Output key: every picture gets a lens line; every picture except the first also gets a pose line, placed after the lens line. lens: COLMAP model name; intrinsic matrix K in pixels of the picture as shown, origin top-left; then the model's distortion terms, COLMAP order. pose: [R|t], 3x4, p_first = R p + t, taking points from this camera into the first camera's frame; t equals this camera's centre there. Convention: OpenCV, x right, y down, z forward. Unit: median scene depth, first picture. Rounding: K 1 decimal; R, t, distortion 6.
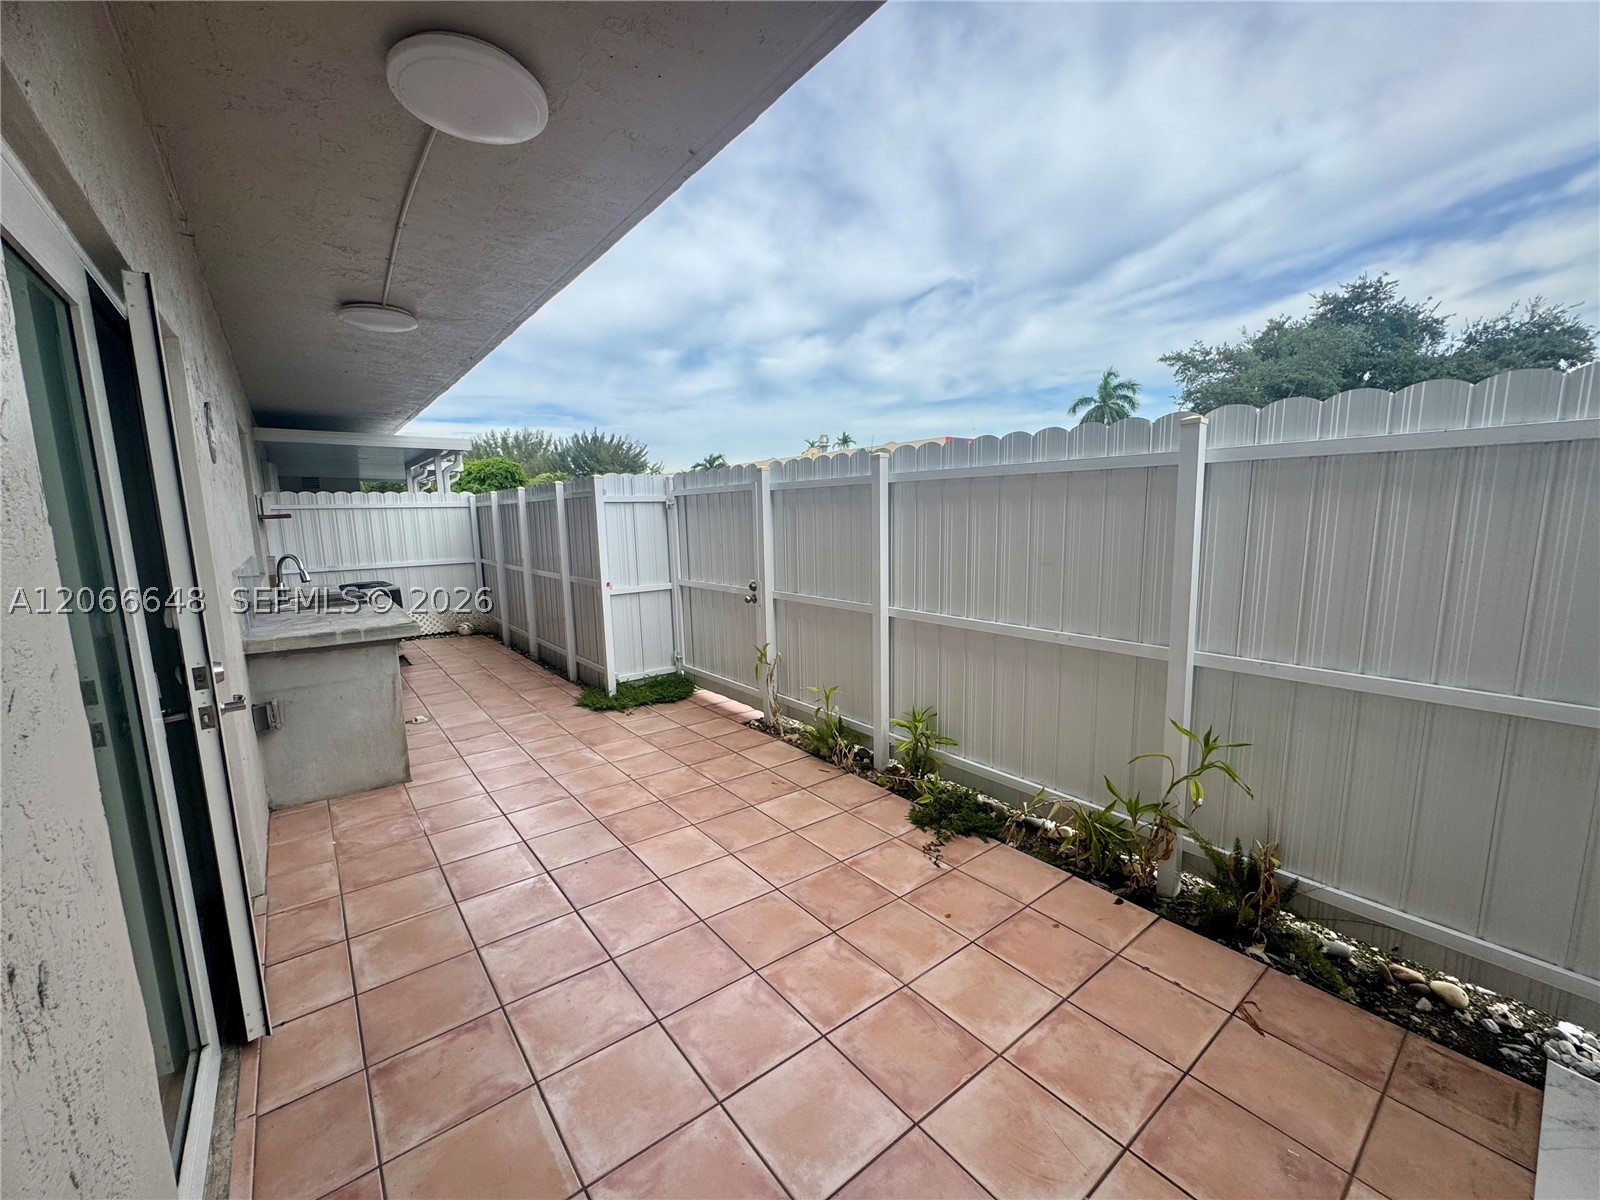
lens RADIAL K [[640.3, 0, 800.8], [0, 640.3, 608.0], [0, 0, 1]] dist [-0.005181, 0.000455]
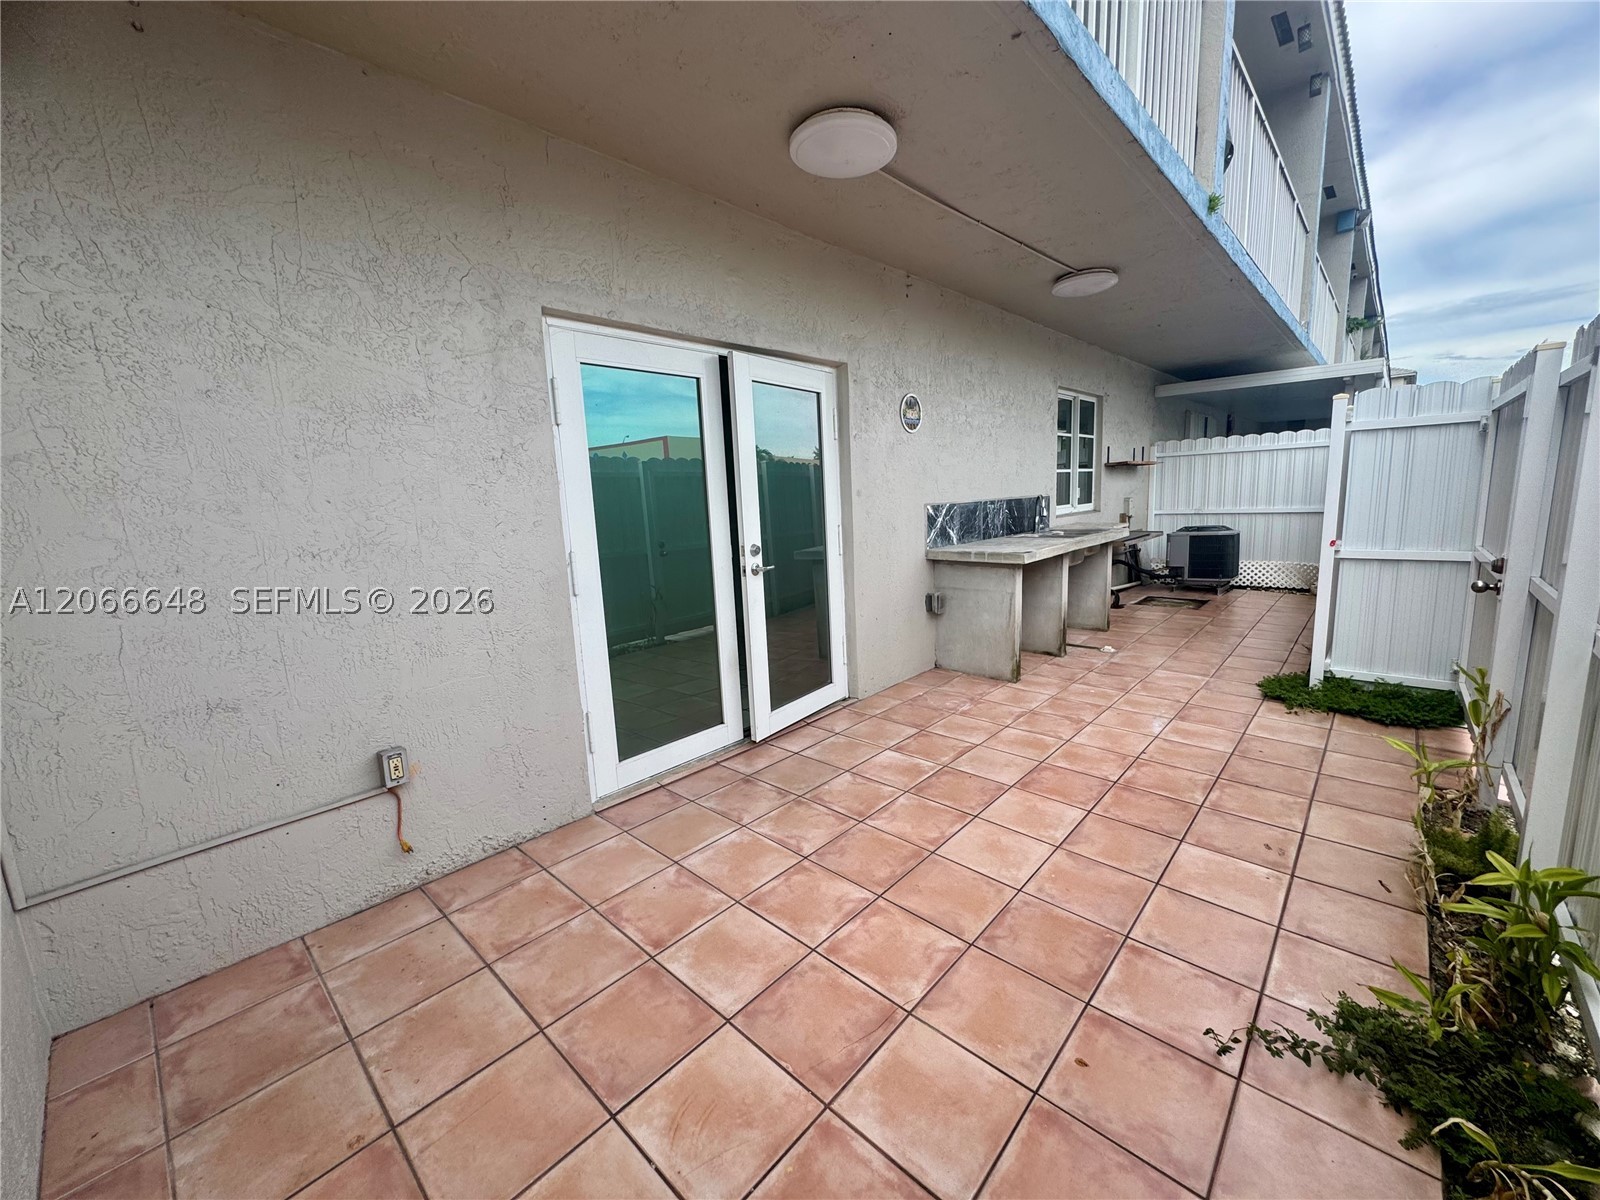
lens RADIAL K [[640.3, 0, 796.9], [0, 640.3, 599.3], [0, 0, 1]] dist [-0.005181, 0.000455]
pose [[0.150578, 0.173596, -0.973237, 0.343705], [-0.105471, 0.981664, 0.158781, -0.024976], [0.982956, 0.078739, 0.166126, 0.265948]]
